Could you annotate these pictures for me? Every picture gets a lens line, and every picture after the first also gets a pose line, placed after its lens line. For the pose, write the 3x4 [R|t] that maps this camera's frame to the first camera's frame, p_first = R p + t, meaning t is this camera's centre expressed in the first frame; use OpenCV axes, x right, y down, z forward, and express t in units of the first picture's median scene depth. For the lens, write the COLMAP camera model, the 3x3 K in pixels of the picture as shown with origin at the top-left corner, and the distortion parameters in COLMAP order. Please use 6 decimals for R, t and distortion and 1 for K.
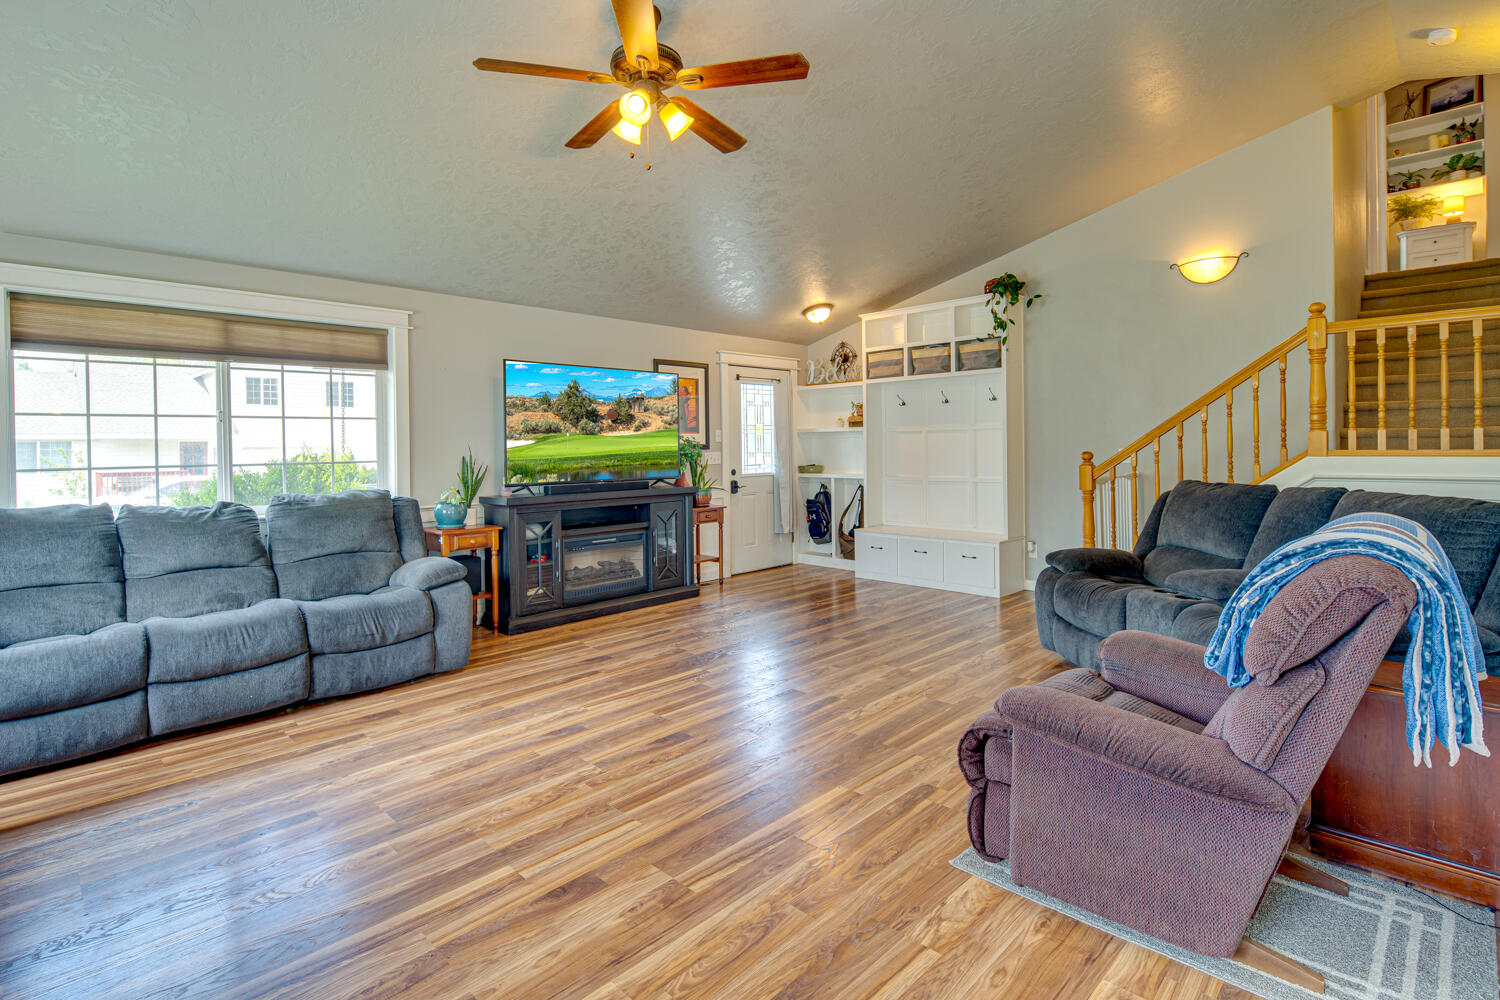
lens RADIAL K [[730.1, 0, 742.3], [0, 730.1, 453.5], [0, 0, 1]] dist [0.002273, -0.002735]
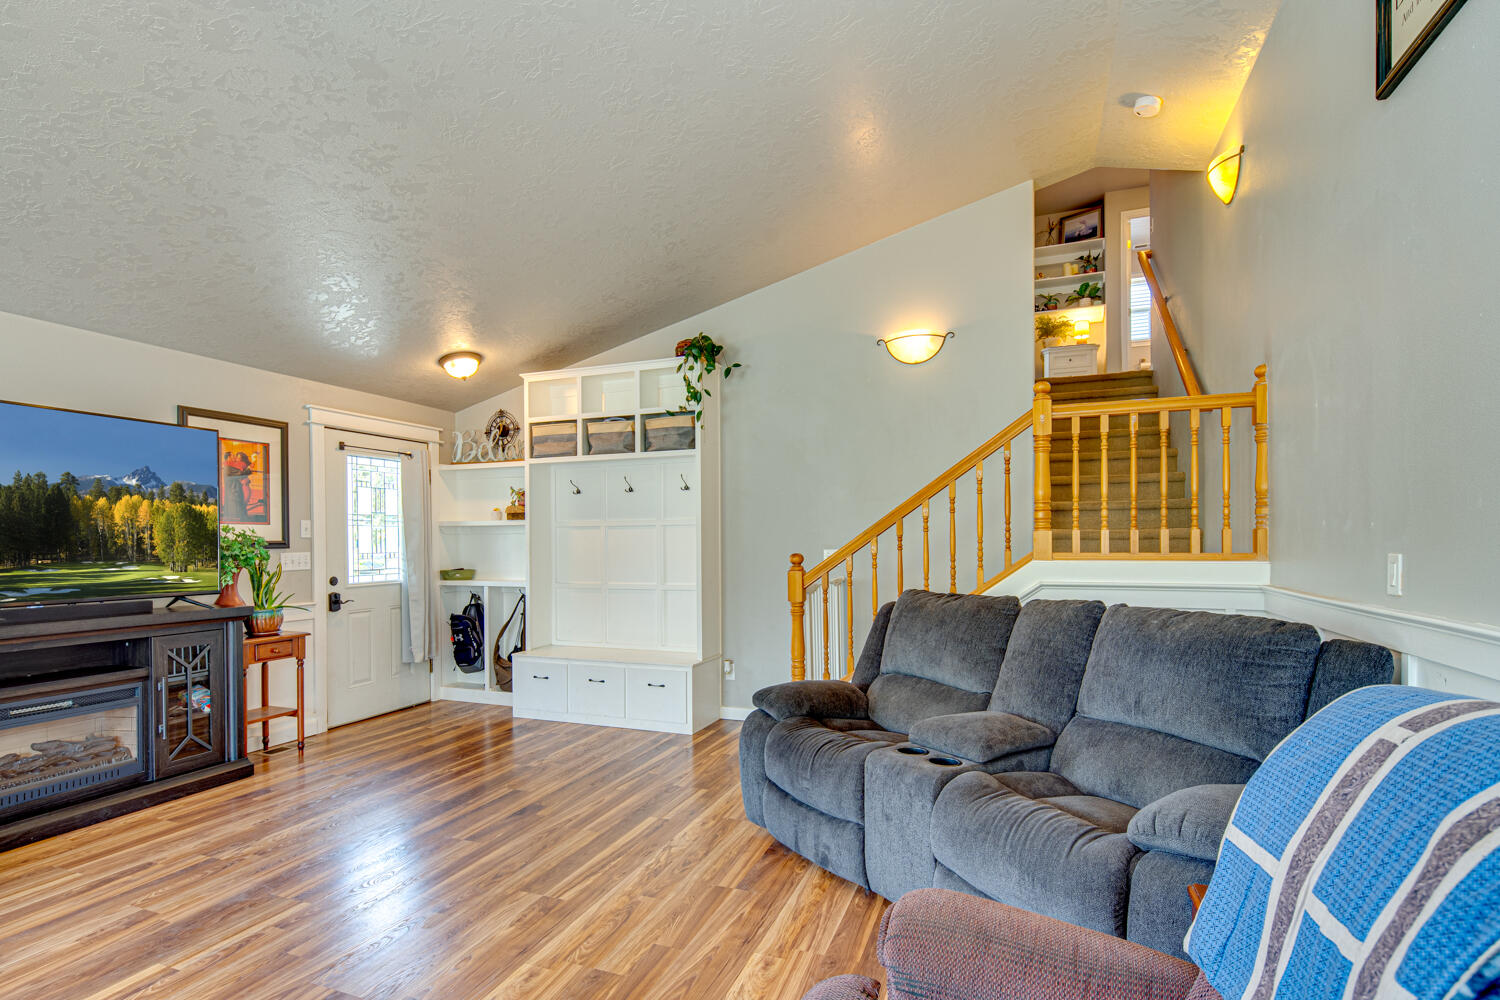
lens RADIAL K [[730.1, 0, 734.5], [0, 730.1, 544.9], [0, 0, 1]] dist [0.002273, -0.002735]
pose [[0.921386, 0.005428, 0.388611, 0.081291], [-0.001891, 0.999953, -0.009482, -0.003543], [-0.388645, 0.008002, 0.921353, 0.238945]]
